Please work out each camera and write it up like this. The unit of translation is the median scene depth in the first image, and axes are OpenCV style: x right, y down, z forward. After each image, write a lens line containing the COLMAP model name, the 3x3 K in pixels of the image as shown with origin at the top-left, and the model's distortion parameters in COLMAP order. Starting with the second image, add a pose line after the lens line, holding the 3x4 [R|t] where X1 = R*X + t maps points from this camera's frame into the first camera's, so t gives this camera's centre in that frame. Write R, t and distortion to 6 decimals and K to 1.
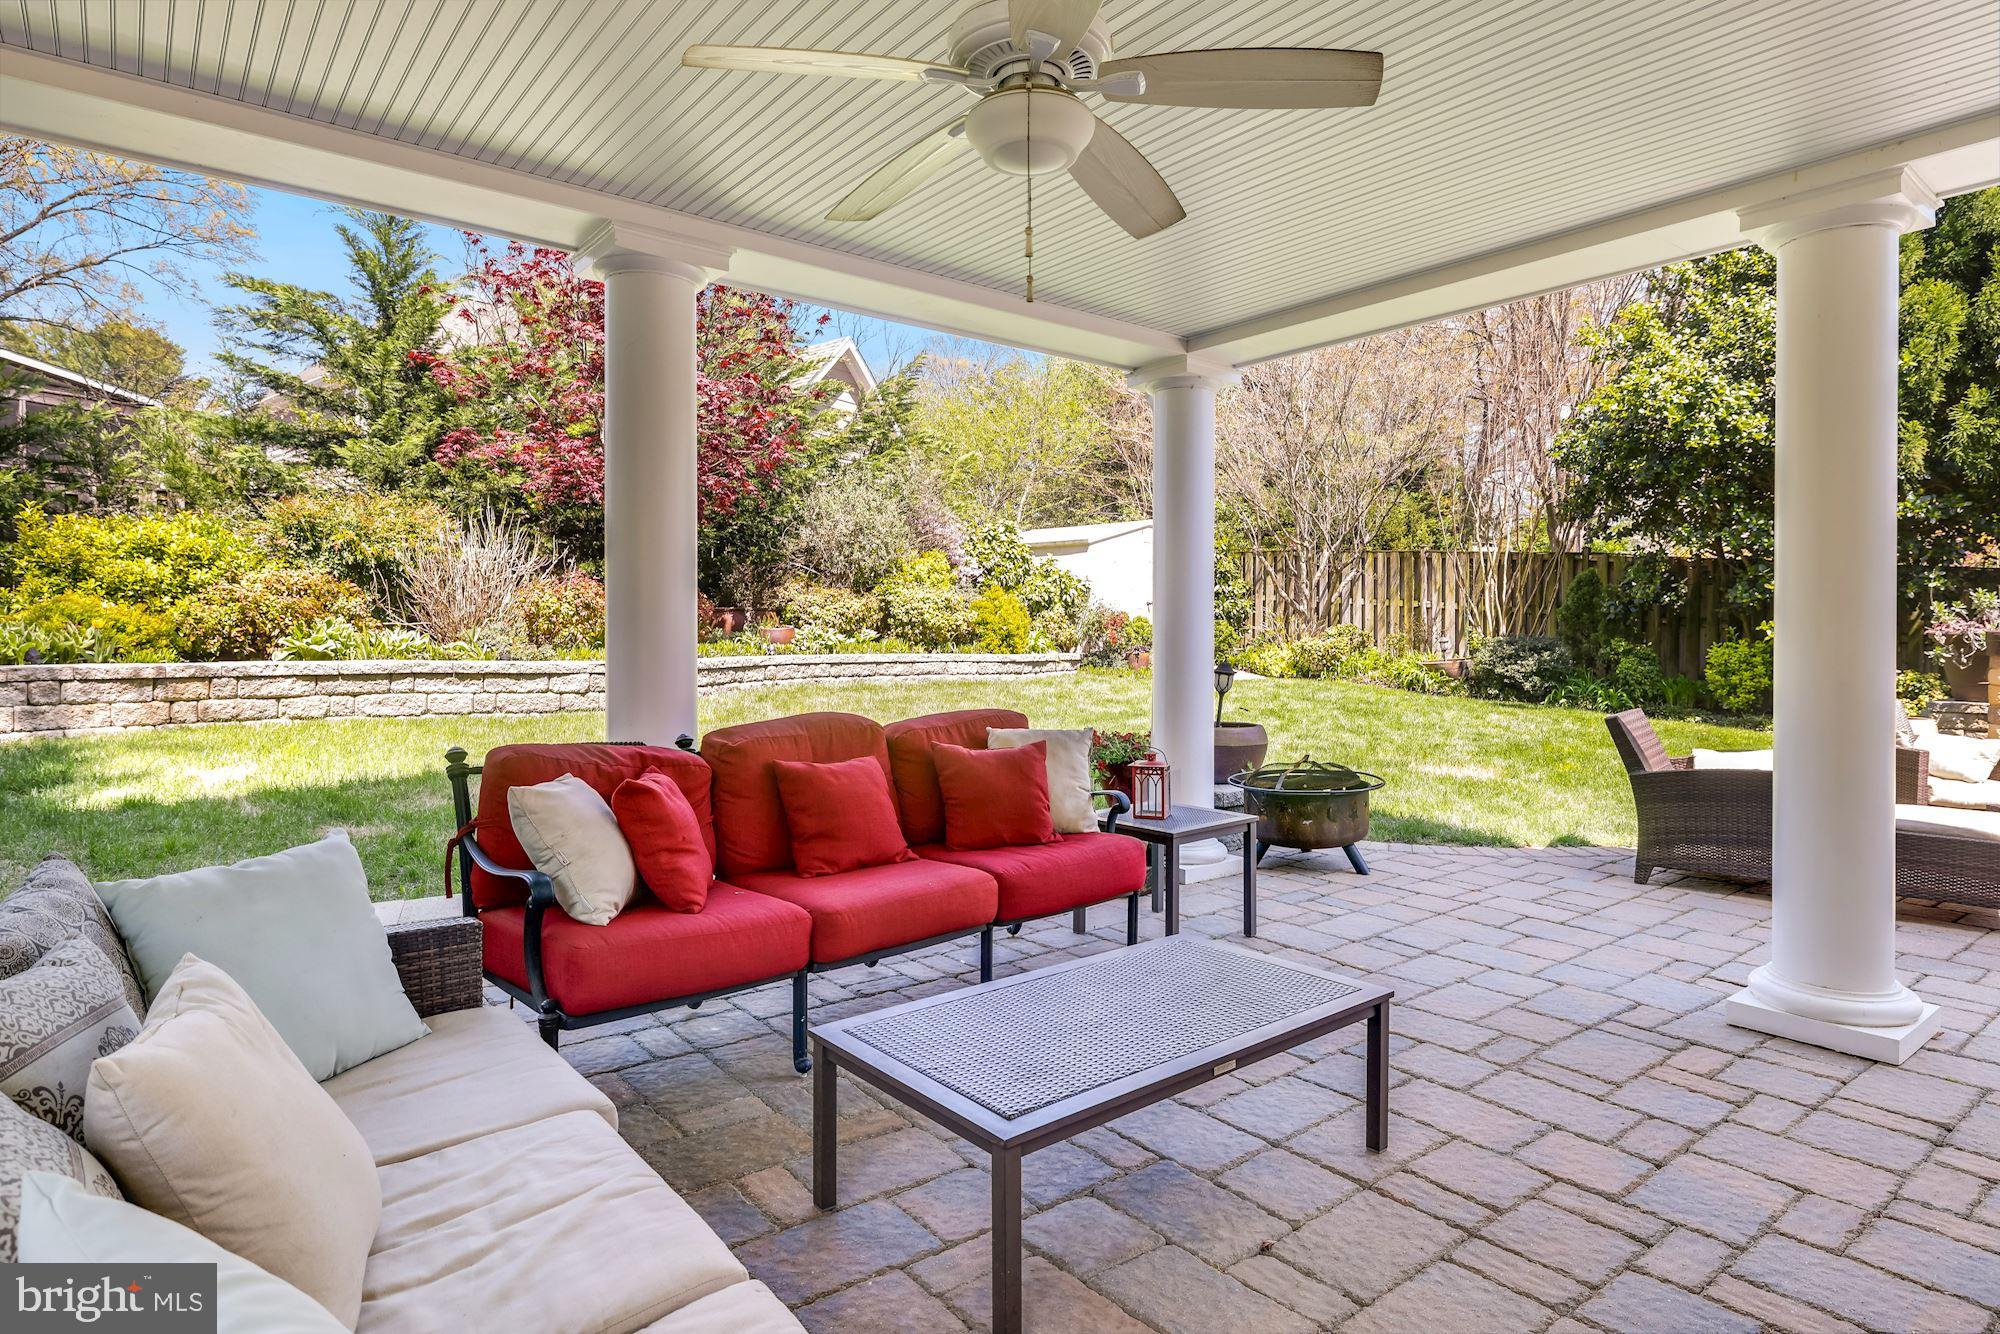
lens RADIAL K [[1128.0, 0, 1001.4], [0, 1128.0, 664.7], [0, 0, 1]] dist [-0.000517, -0.000646]
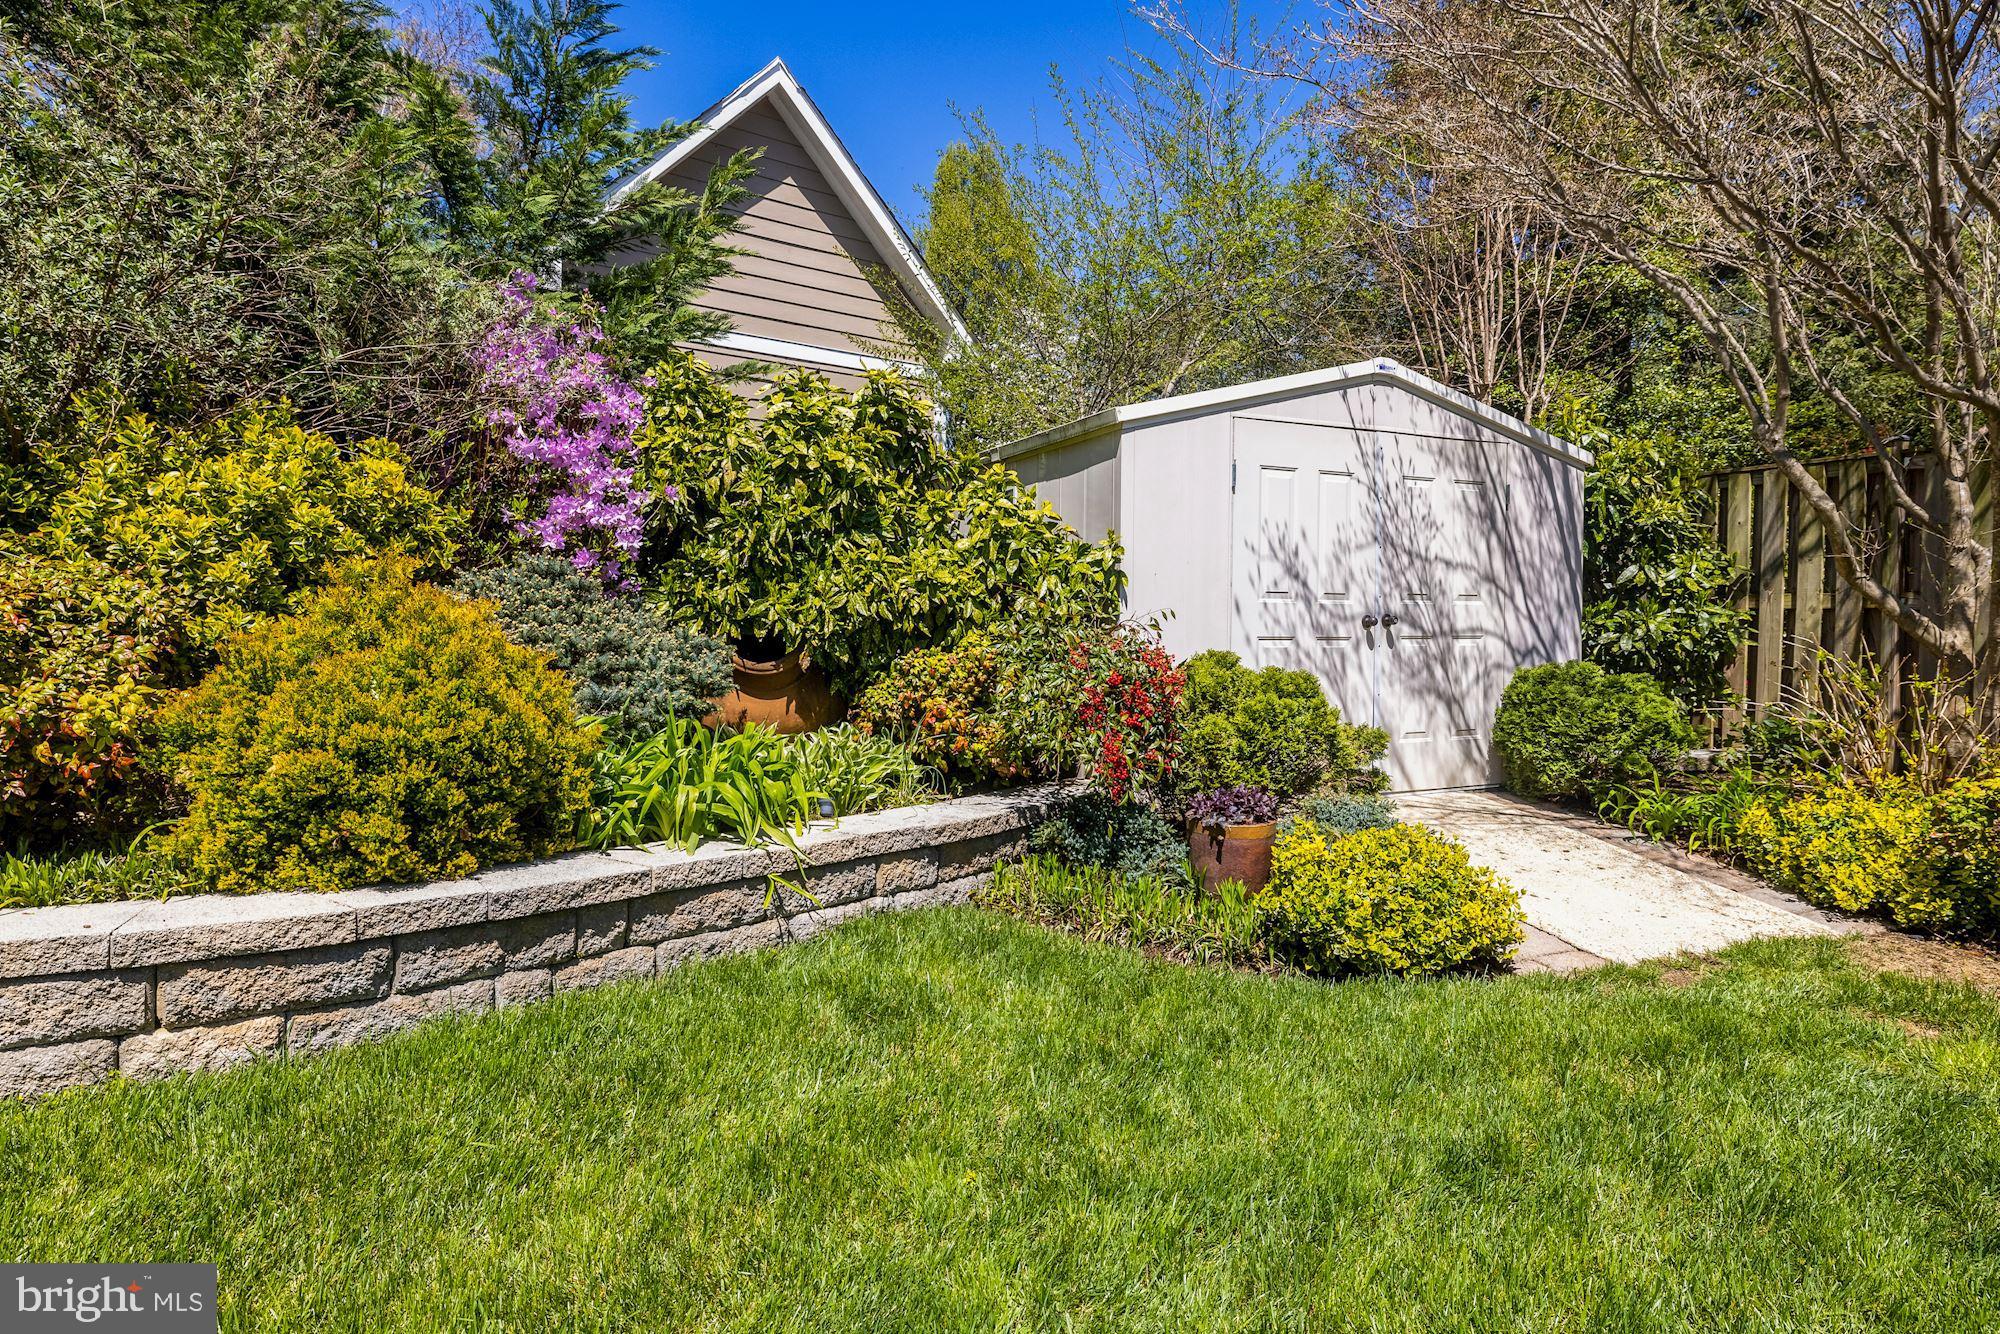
lens RADIAL K [[1128.0, 0, 1009.9], [0, 1128.0, 664.2], [0, 0, 1]] dist [-0.000517, -0.000646]
pose [[0.935954, 0.015290, -0.351791, 0.227929], [-0.016574, 0.999862, -0.000641, -0.062052], [0.351732, 0.006430, 0.936078, 1.025734]]
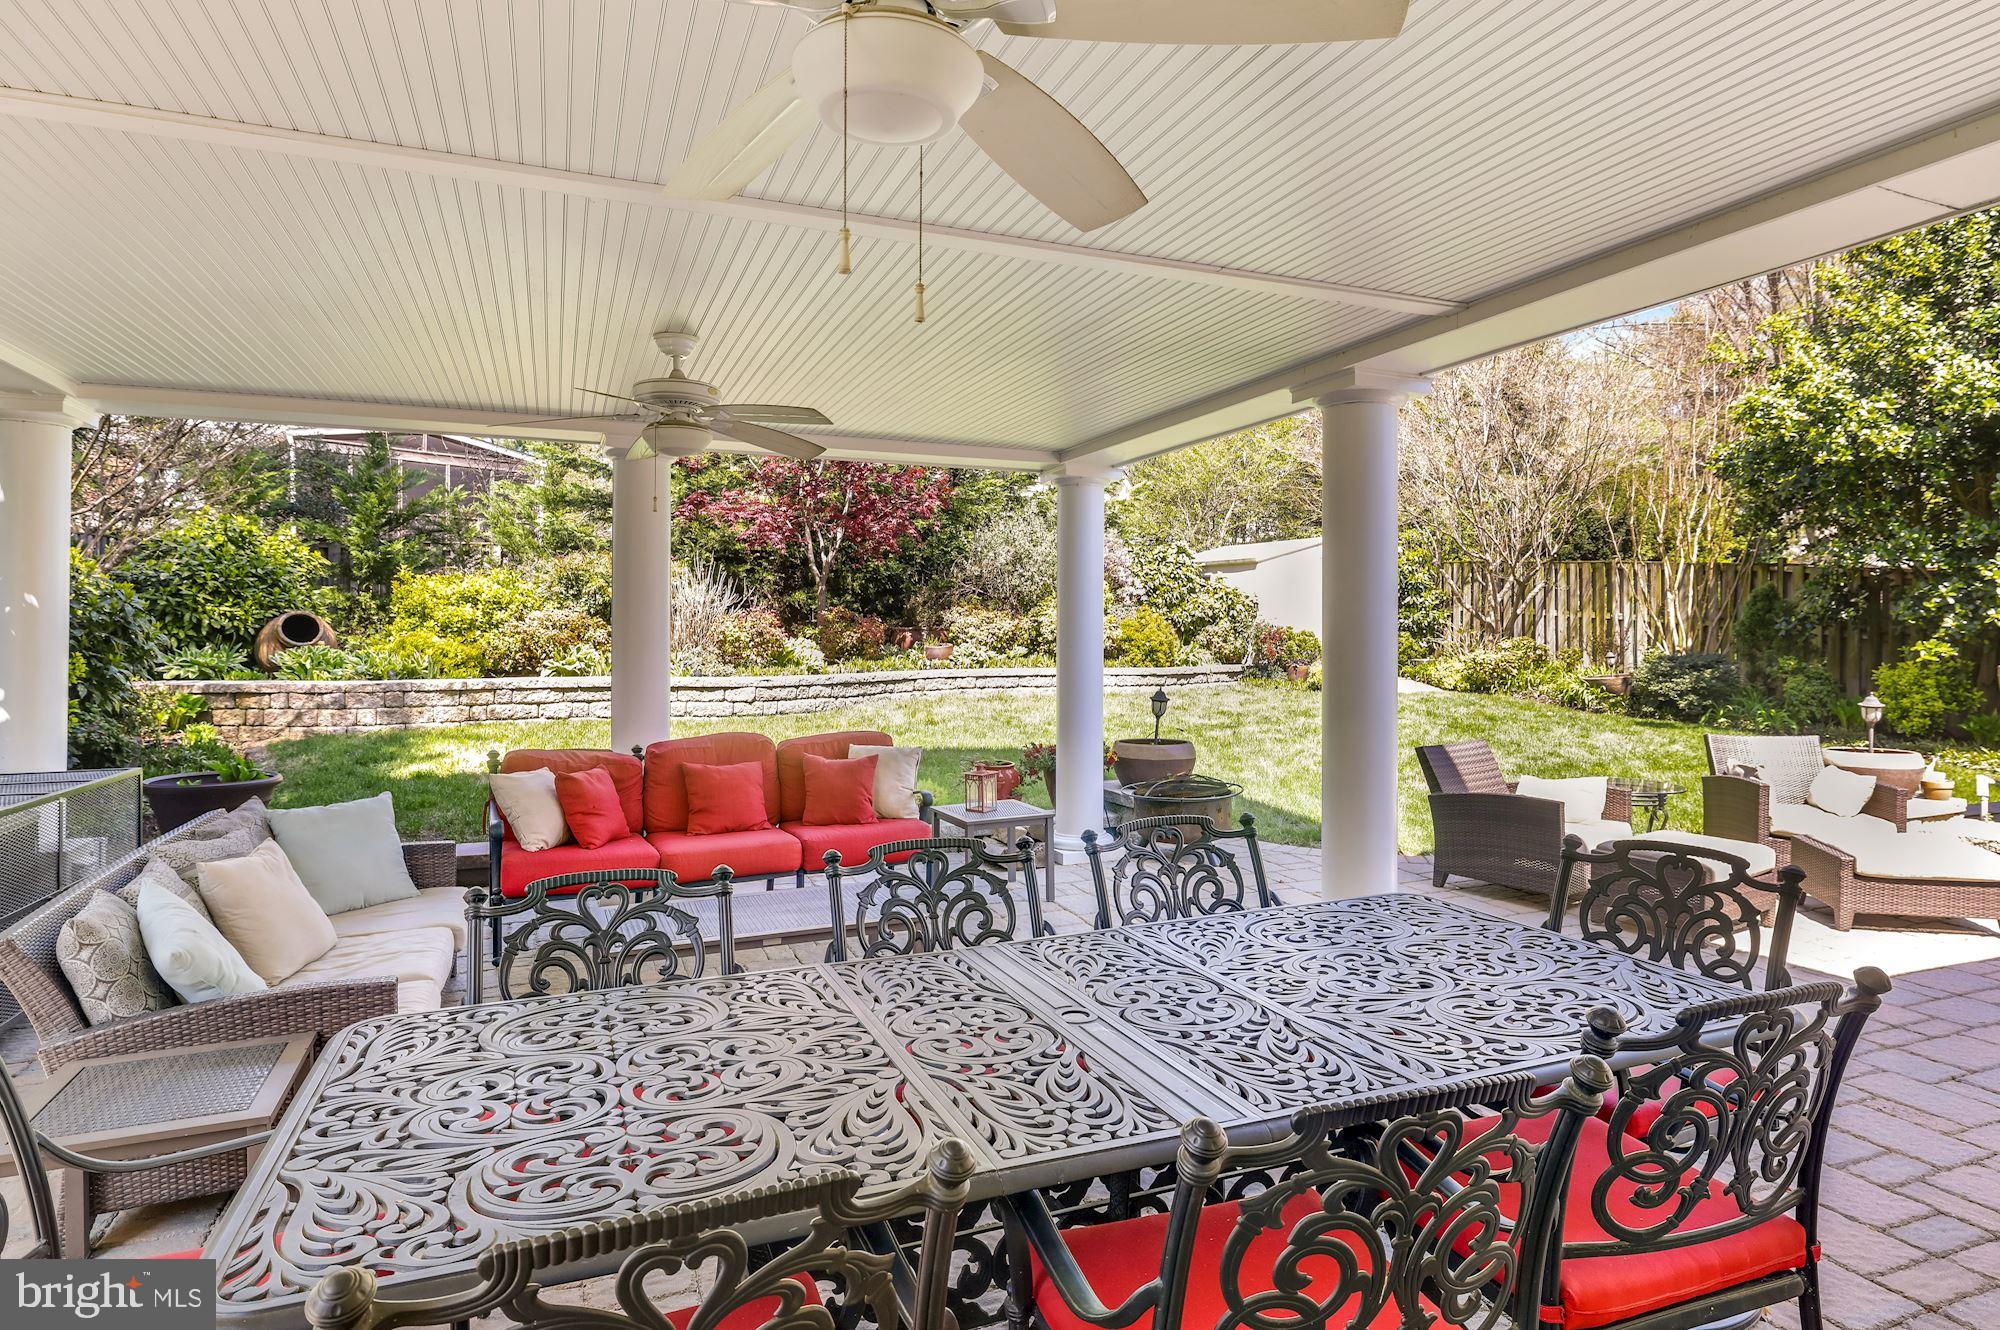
lens RADIAL K [[1128.0, 0, 1000.1], [0, 1128.0, 648.0], [0, 0, 1]] dist [-0.000517, -0.000646]
pose [[0.958151, 0.003068, -0.286248, 0.217722], [-0.006001, 0.999938, -0.009371, -0.020998], [0.286201, 0.010697, 0.958110, -0.129992]]
